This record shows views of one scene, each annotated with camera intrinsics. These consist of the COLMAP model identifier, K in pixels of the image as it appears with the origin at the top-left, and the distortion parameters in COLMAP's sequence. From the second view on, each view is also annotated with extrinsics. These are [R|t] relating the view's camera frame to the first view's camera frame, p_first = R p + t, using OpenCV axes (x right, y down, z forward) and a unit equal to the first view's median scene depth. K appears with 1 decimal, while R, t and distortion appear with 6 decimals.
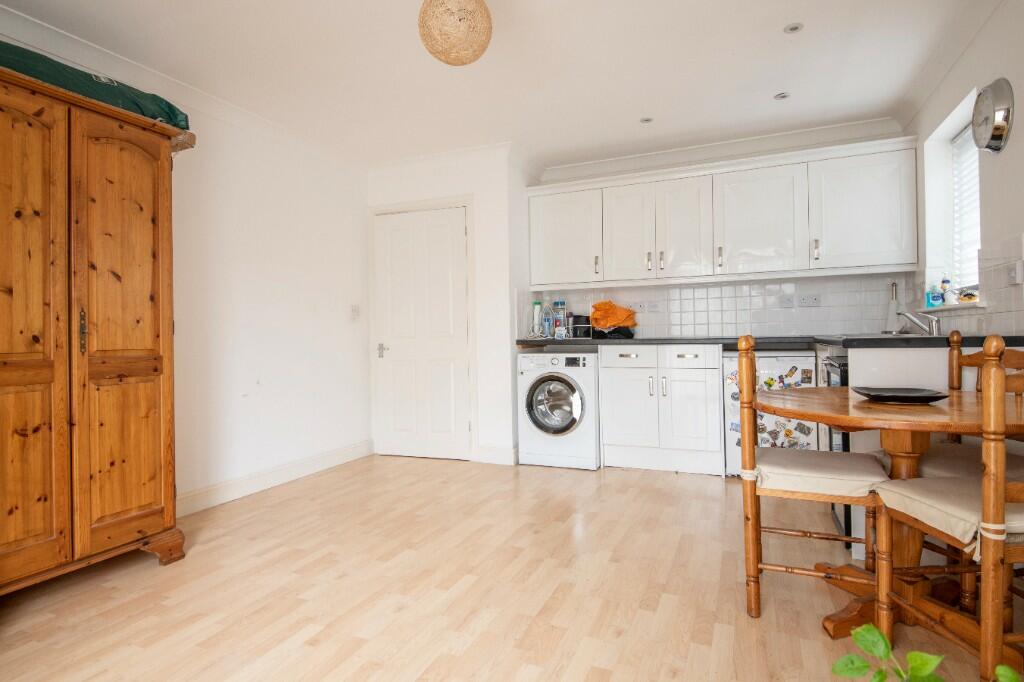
lens RADIAL K [[551.7, 0, 512.9], [0, 551.7, 335.3], [0, 0, 1]] dist [0.038987, -0.039842]
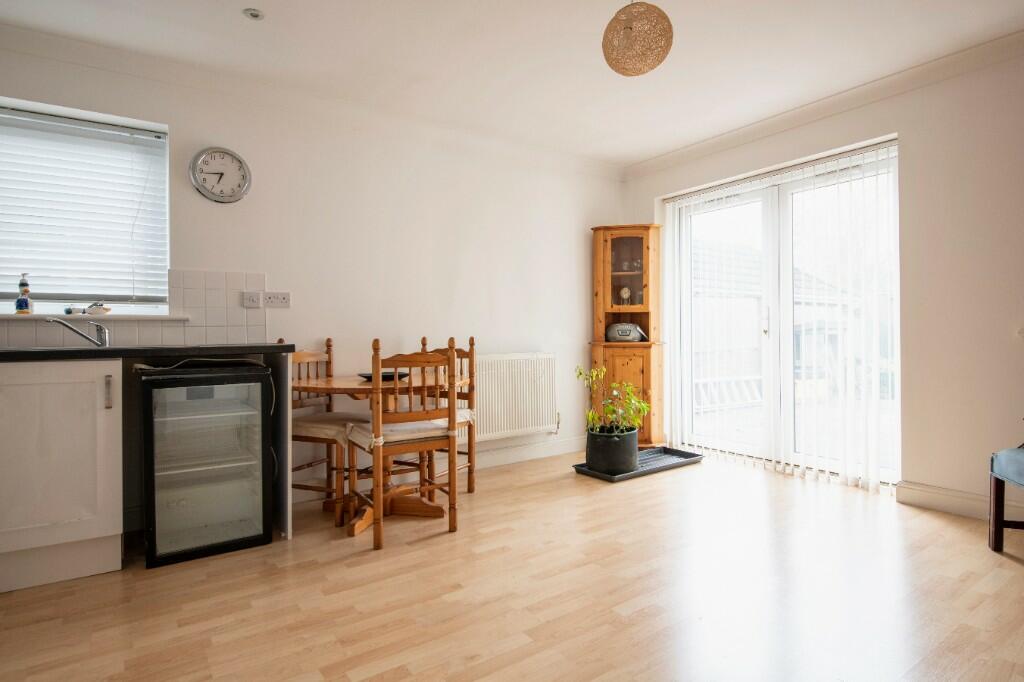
lens RADIAL K [[551.7, 0, 512.9], [0, 551.7, 335.3], [0, 0, 1]] dist [0.038987, -0.039842]
pose [[-0.849474, 0.027645, 0.526906, -0.396930], [0.027553, 0.999588, -0.008024, 0.009052], [-0.526911, 0.007701, -0.849885, 1.801568]]
